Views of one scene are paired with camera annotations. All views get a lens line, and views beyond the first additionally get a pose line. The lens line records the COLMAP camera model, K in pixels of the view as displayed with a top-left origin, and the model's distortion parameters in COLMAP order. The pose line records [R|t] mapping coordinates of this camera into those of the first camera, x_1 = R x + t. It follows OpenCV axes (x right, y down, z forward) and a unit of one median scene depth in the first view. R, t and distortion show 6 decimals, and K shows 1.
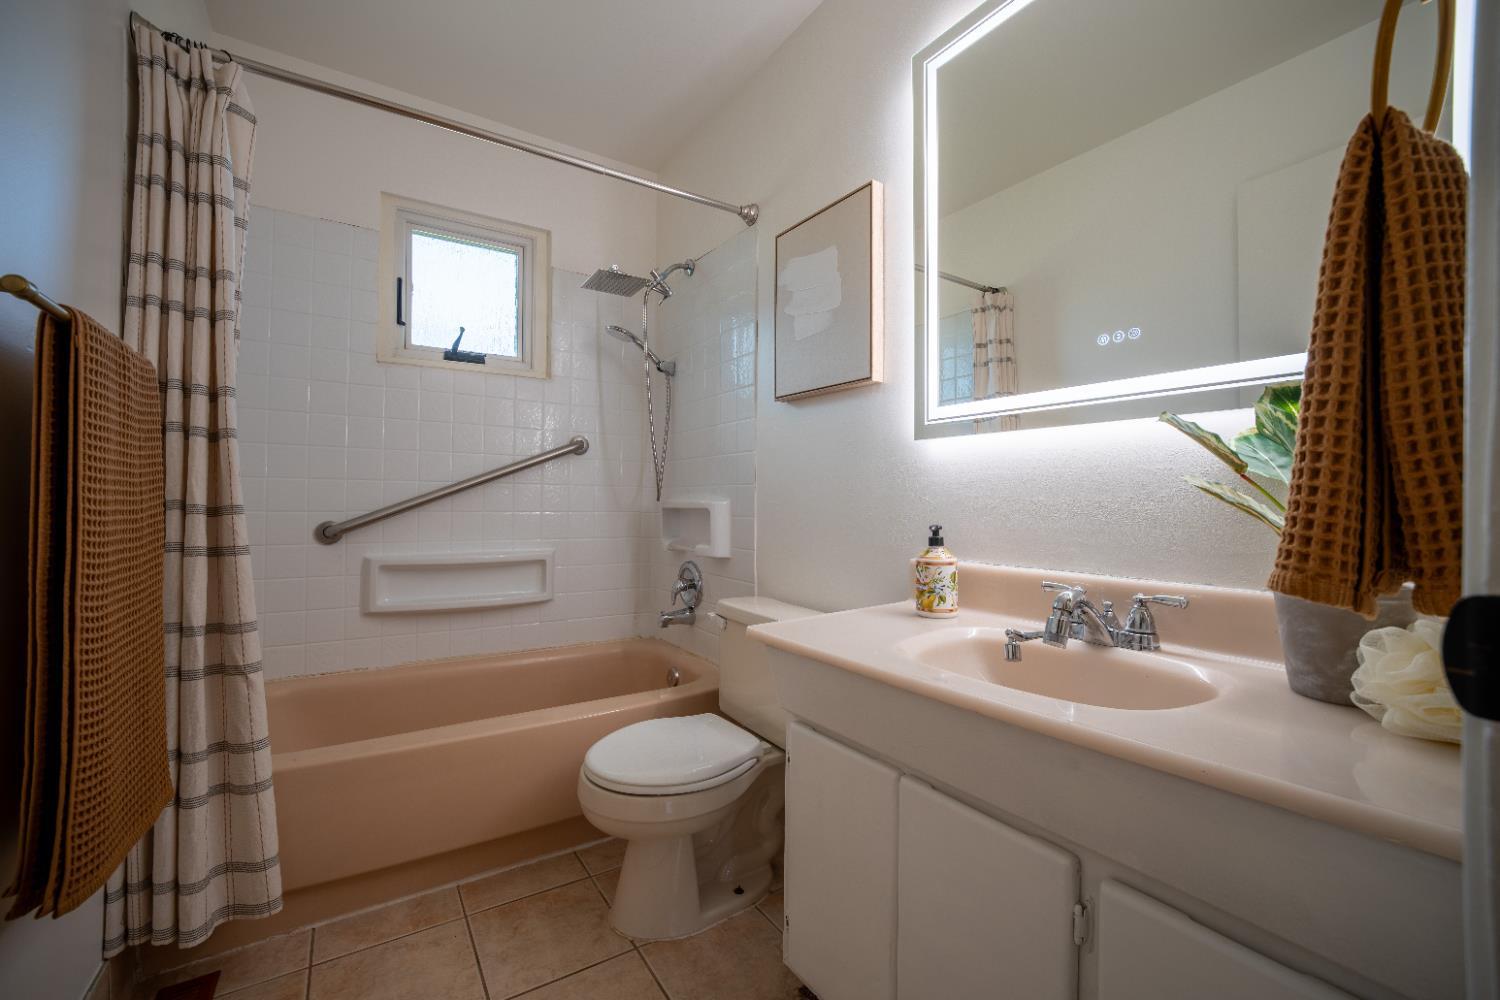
lens RADIAL K [[606.9, 0, 744.6], [0, 606.9, 496.6], [0, 0, 1]] dist [-0.024823, 0.006251]
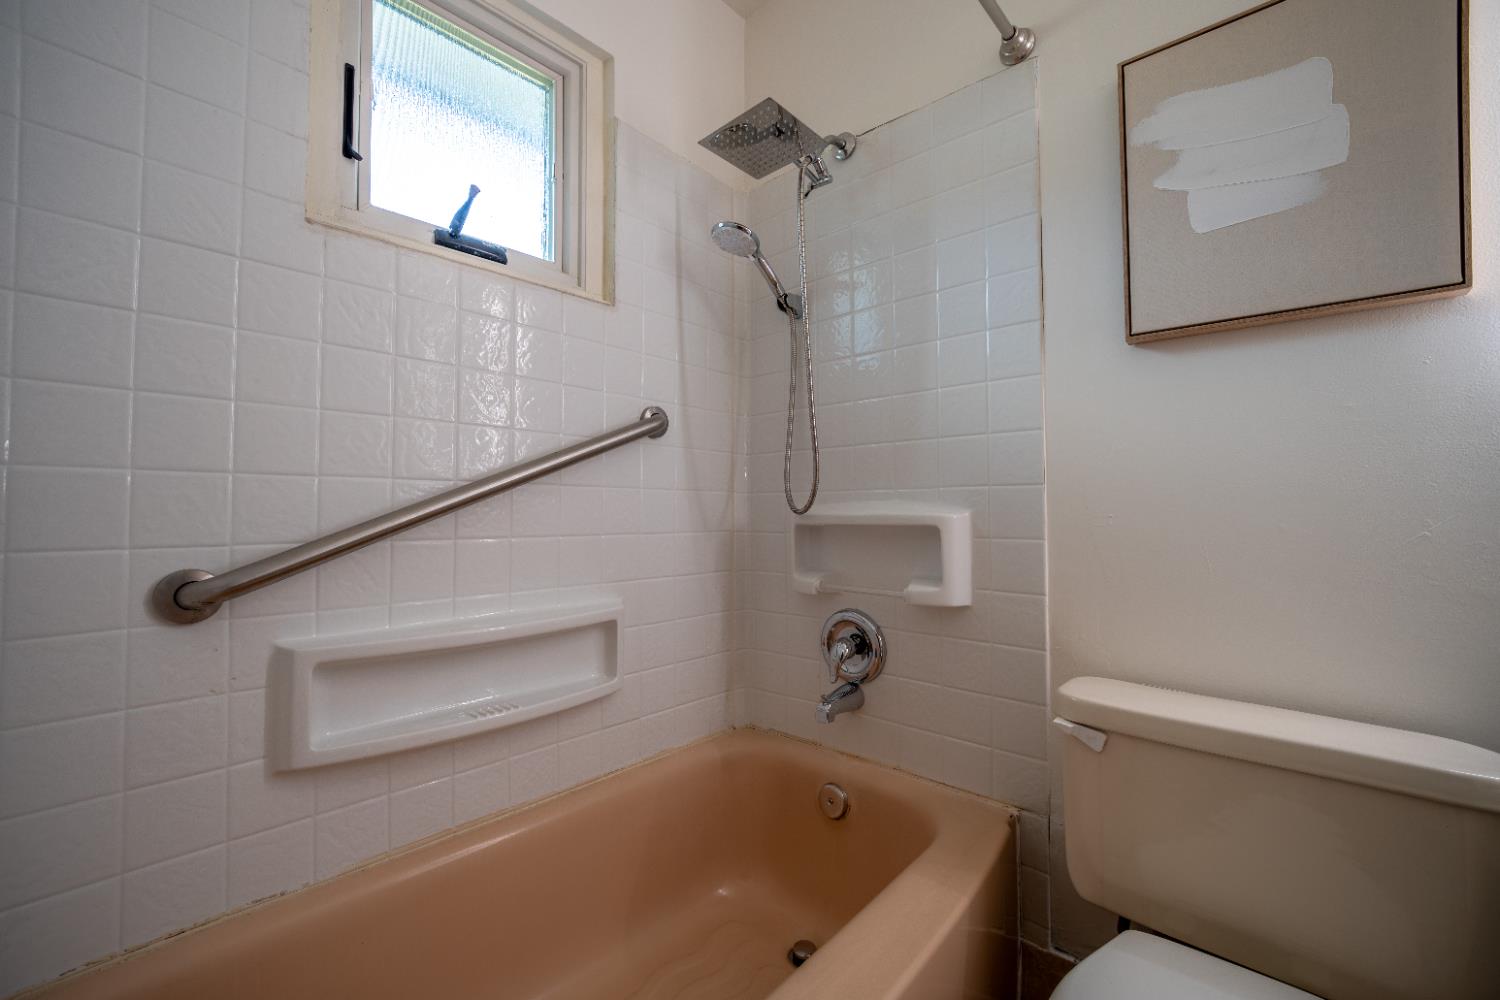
lens RADIAL K [[615.3, 0, 751.2], [0, 615.3, 495.2], [0, 0, 1]] dist [-0.022596, 0.006994]
pose [[0.968604, -0.001979, 0.248601, -0.367249], [0.006506, 0.999828, -0.017387, -0.000942], [-0.248524, 0.018459, 0.968450, 0.430841]]
